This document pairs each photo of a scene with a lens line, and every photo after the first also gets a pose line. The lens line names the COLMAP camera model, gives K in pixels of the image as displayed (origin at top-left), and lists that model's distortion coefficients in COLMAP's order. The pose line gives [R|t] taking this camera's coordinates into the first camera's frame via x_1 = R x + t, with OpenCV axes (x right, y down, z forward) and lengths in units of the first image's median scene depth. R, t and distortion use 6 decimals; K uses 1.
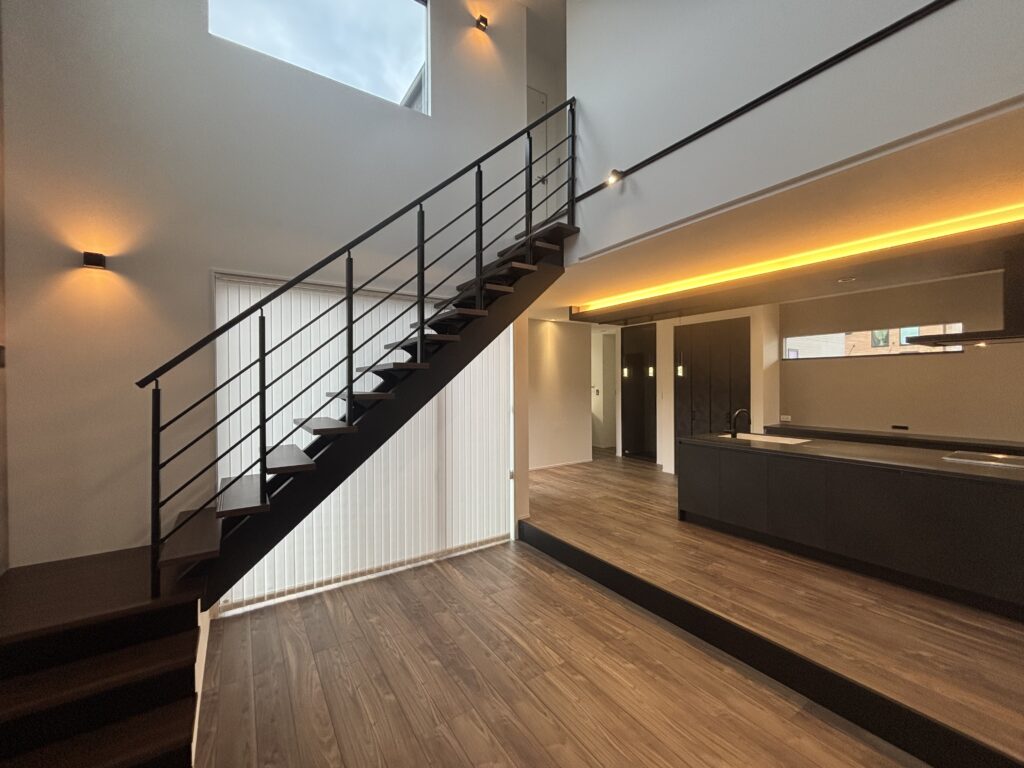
lens RADIAL K [[412.8, 0, 512.2], [0, 412.8, 381.9], [0, 0, 1]] dist [-0.001824, 0.000323]
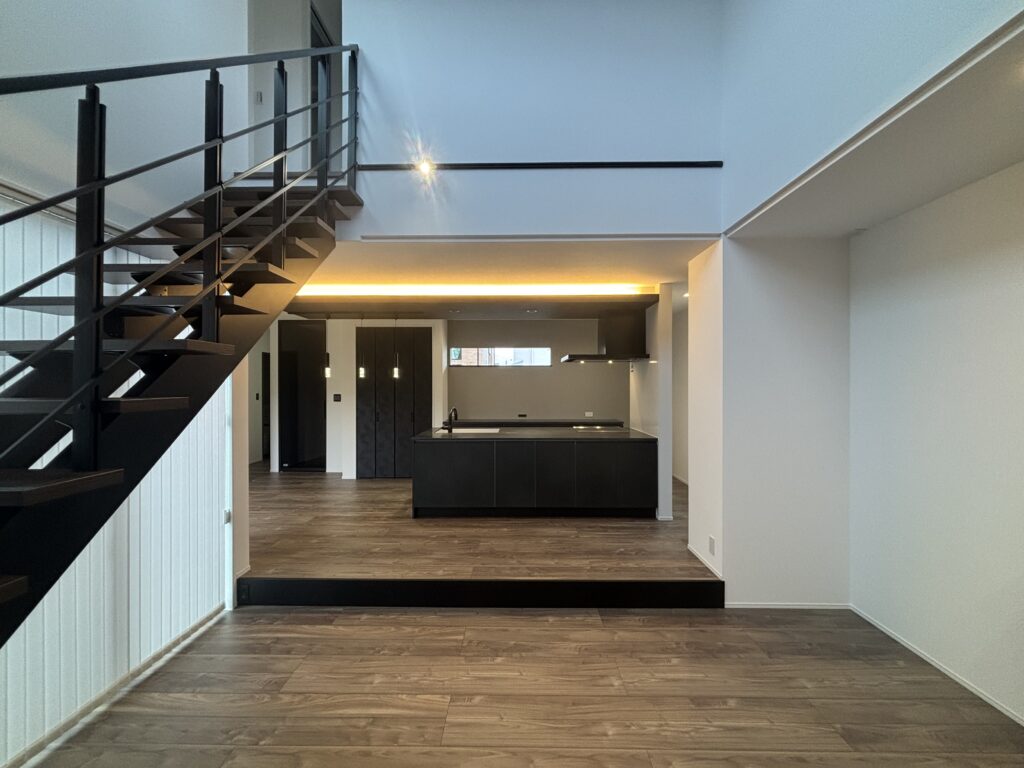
lens RADIAL K [[412.8, 0, 510.7], [0, 412.8, 385.3], [0, 0, 1]] dist [-0.001824, 0.000323]
pose [[0.568479, 0.003318, 0.822691, -0.359224], [-0.001487, 0.999994, -0.003005, 0.009082], [-0.822697, 0.000485, 0.568480, 0.263704]]
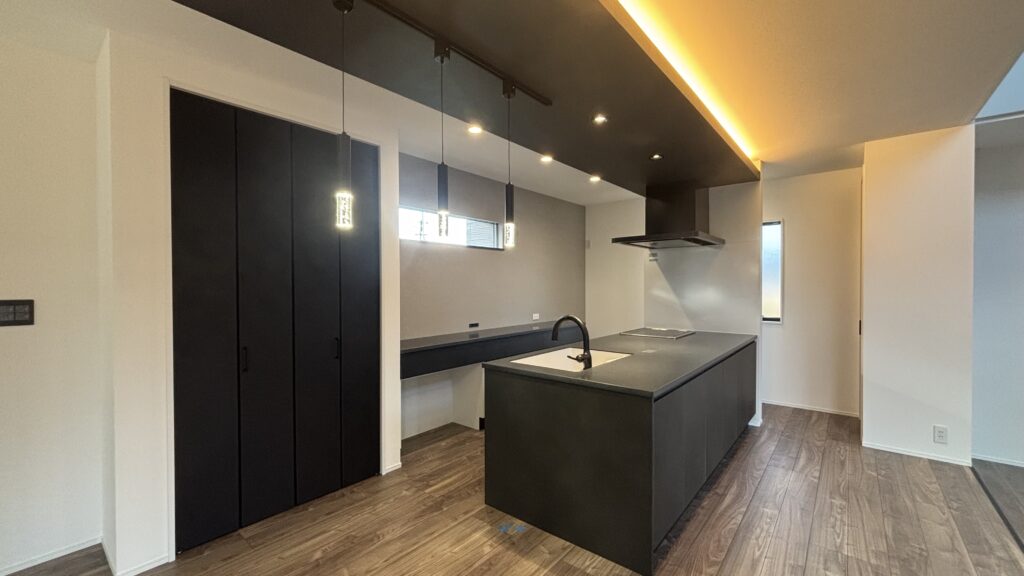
lens RADIAL K [[409.6, 0, 512.1], [0, 409.6, 287.5], [0, 0, 1]] dist [-0.004567, 0.000007]
pose [[-0.276219, 0.002289, 0.961092, 0.036330], [0.007206, 0.999974, -0.000310, 0.033039], [-0.961068, 0.006840, -0.276228, 1.503427]]
